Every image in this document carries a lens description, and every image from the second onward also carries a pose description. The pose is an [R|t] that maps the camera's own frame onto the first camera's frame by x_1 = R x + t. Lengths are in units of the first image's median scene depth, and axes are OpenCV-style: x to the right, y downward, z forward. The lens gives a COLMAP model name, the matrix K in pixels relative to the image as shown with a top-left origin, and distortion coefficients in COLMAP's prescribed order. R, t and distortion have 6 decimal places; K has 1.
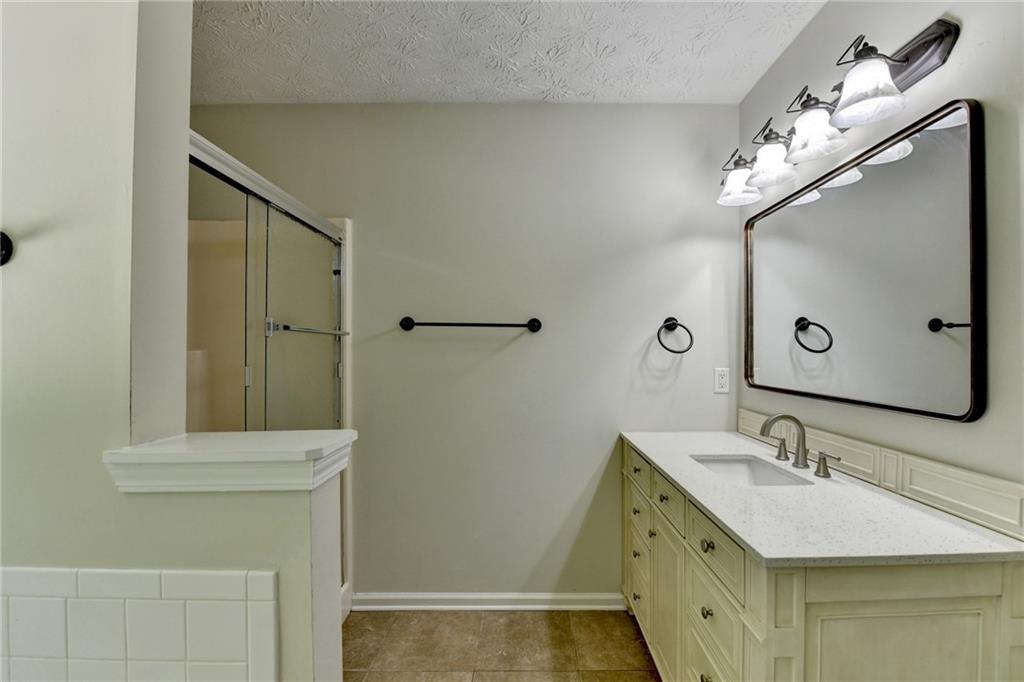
lens RADIAL K [[421.4, 0, 532.2], [0, 421.4, 347.7], [0, 0, 1]] dist [-0.018491, -0.000012]
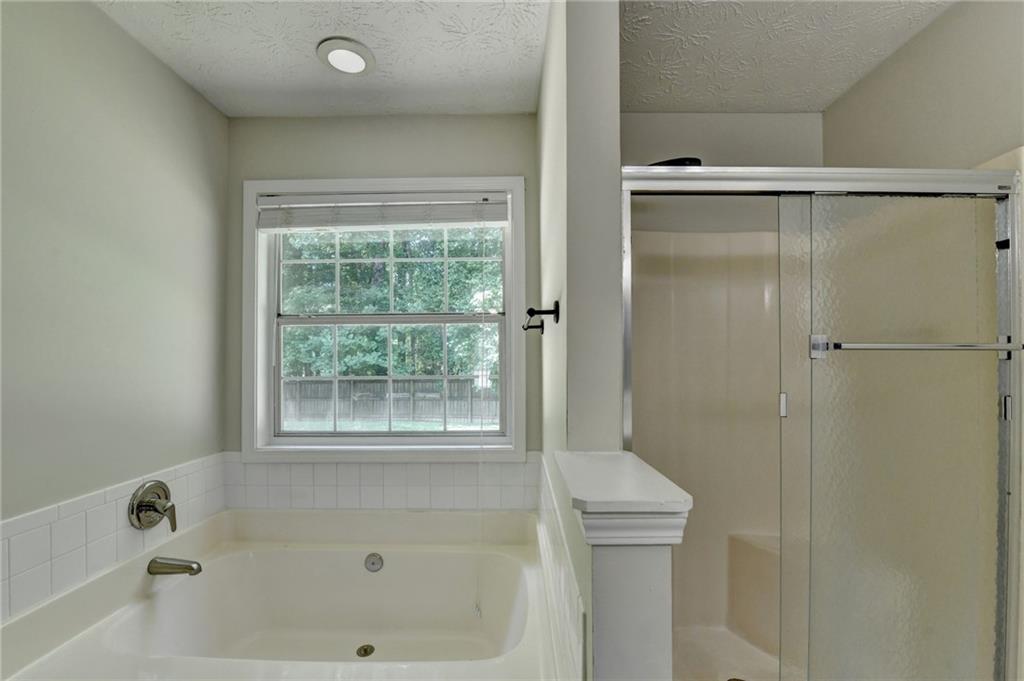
lens RADIAL K [[426.1, 0, 511.6], [0, 426.1, 352.4], [0, 0, 1]] dist [-0.017817, -0.000682]
pose [[-0.030201, -0.011599, -0.999477, 0.154926], [0.004779, 0.999920, -0.011749, -0.024264], [0.999532, -0.005132, -0.030143, 0.343049]]
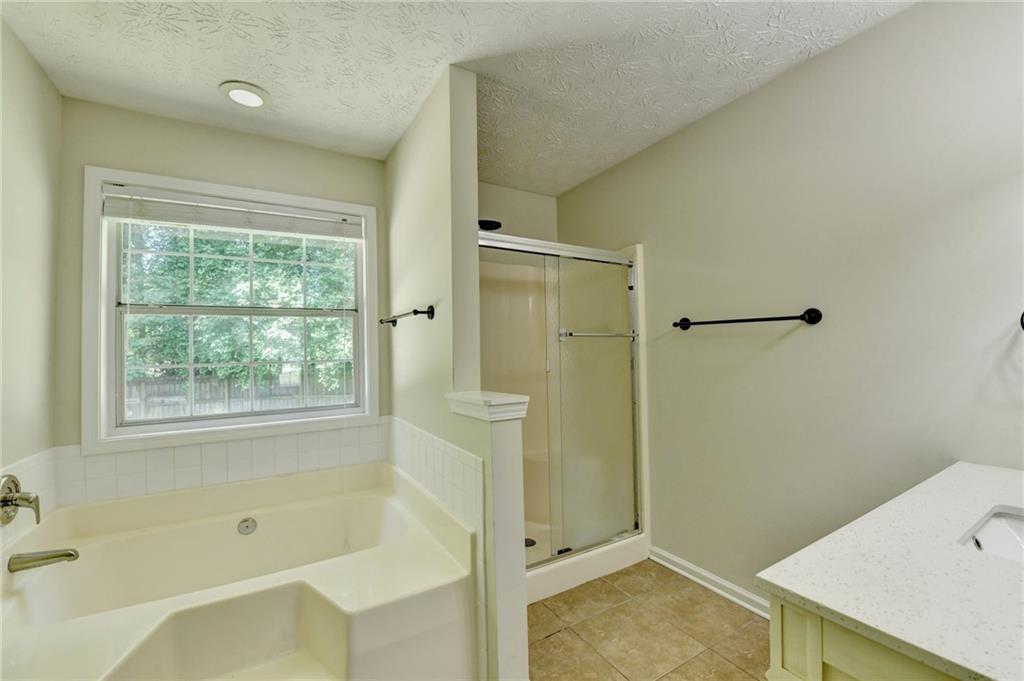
lens RADIAL K [[412.3, 0, 512.0], [0, 412.3, 340.5], [0, 0, 1]] dist [-0.027181, -0.000194]
pose [[0.500693, -0.029619, -0.865118, 0.478993], [0.021768, 0.999529, -0.021623, 0.001561], [0.865351, -0.008006, 0.501102, 0.049828]]
